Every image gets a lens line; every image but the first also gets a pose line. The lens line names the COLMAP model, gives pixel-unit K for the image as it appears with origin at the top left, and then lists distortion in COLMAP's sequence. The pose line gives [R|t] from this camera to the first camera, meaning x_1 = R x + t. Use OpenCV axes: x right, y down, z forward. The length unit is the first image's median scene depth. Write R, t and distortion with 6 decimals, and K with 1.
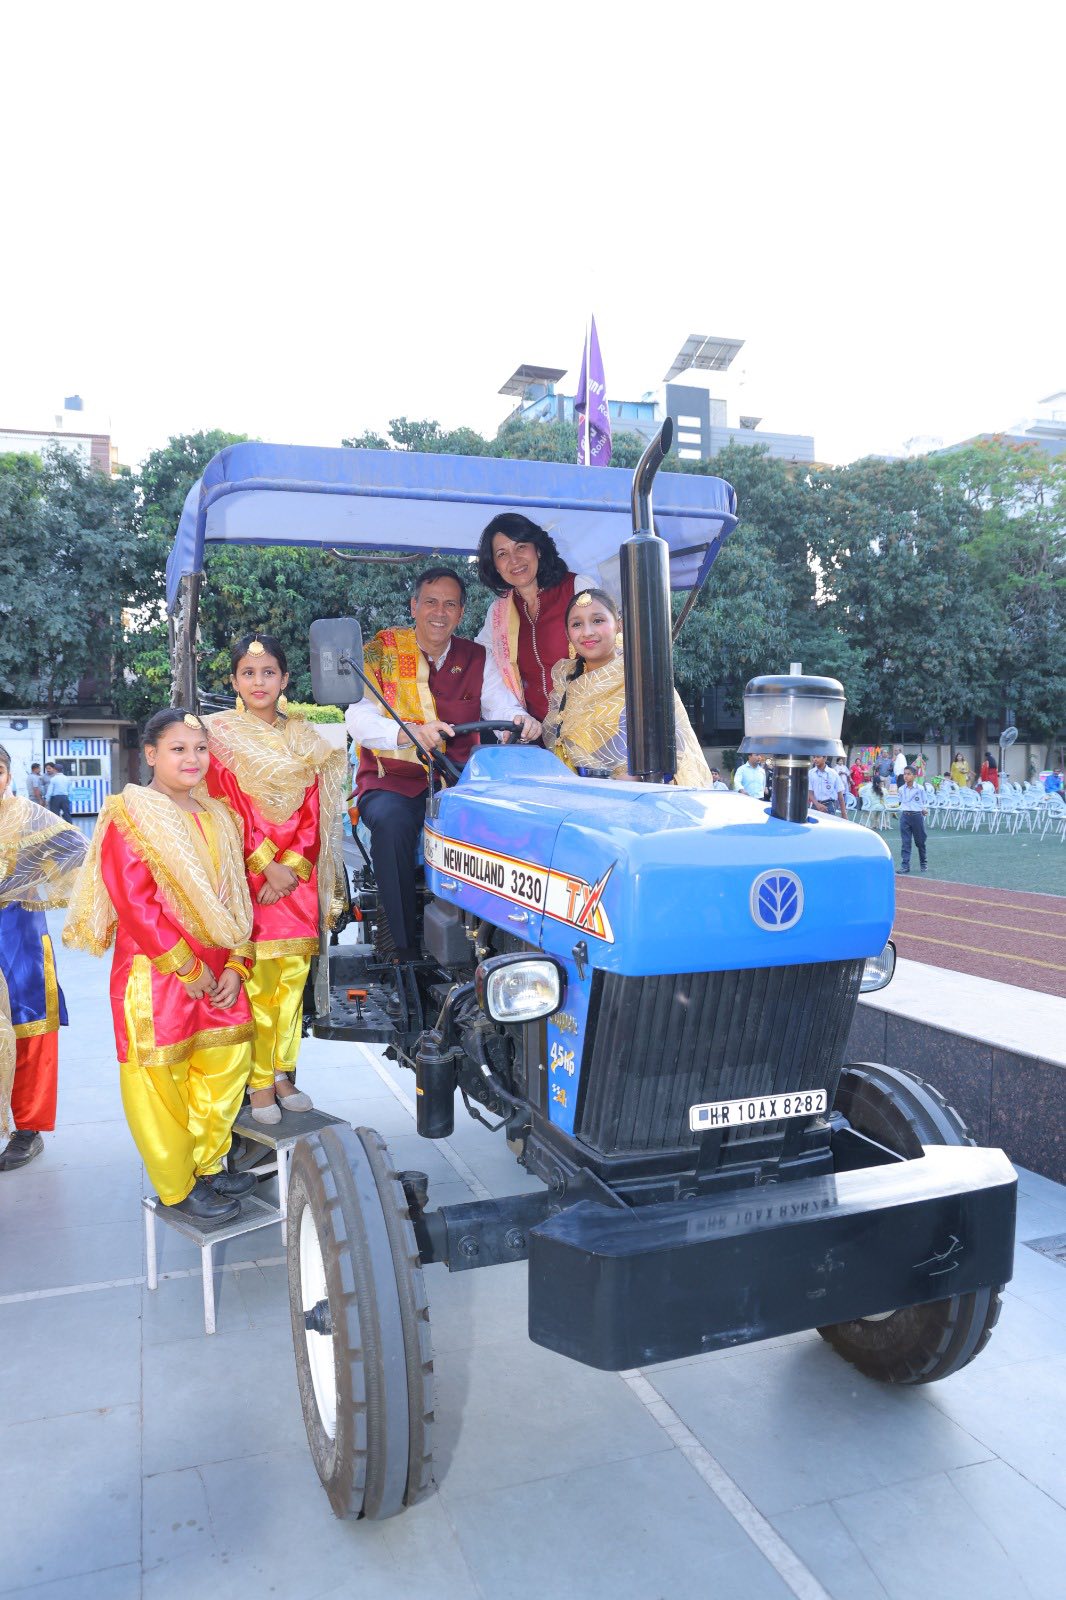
lens RADIAL K [[1131.2, 0, 533.0], [0, 1131.2, 800.0], [0, 0, 1]] dist [-0.002857, -0.000188]
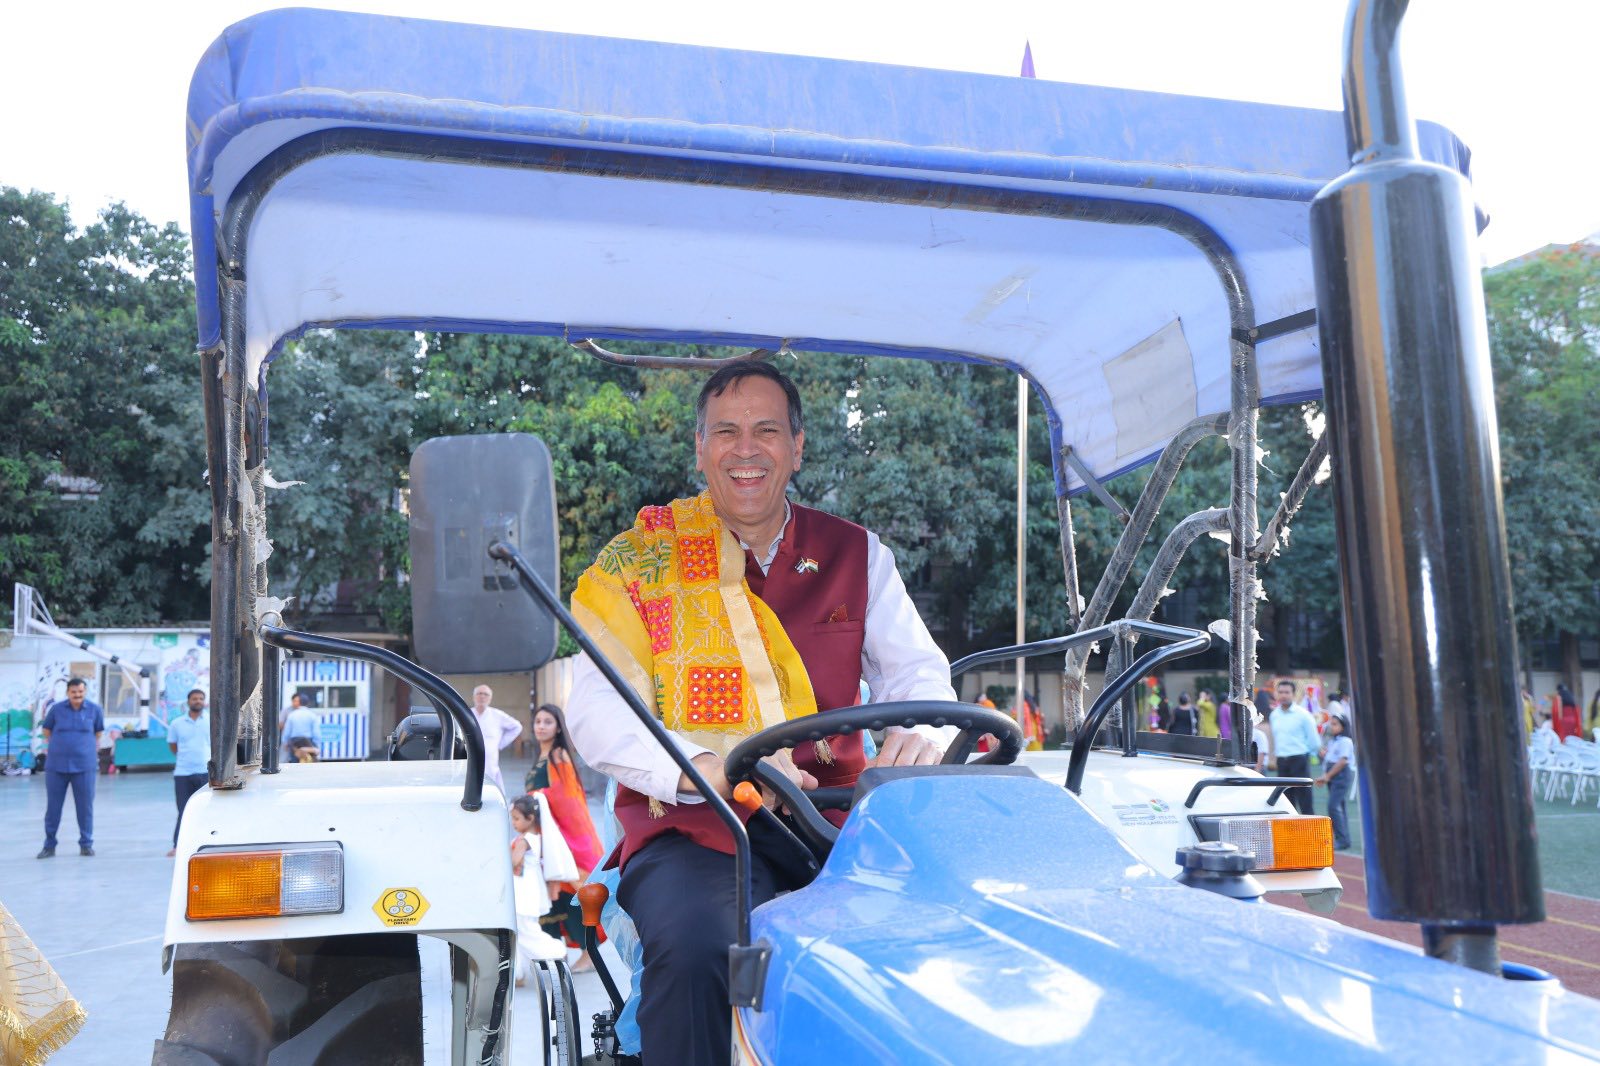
lens RADIAL K [[1287.8, 0, 799.4], [0, 1287.8, 482.1], [0, 0, 1]] dist [-0.004985, -0.000512]
pose [[0.994638, -0.008496, -0.103069, -0.000486], [-0.010243, 0.983627, -0.179927, -0.018581], [0.102910, 0.180018, 0.978265, 0.168315]]
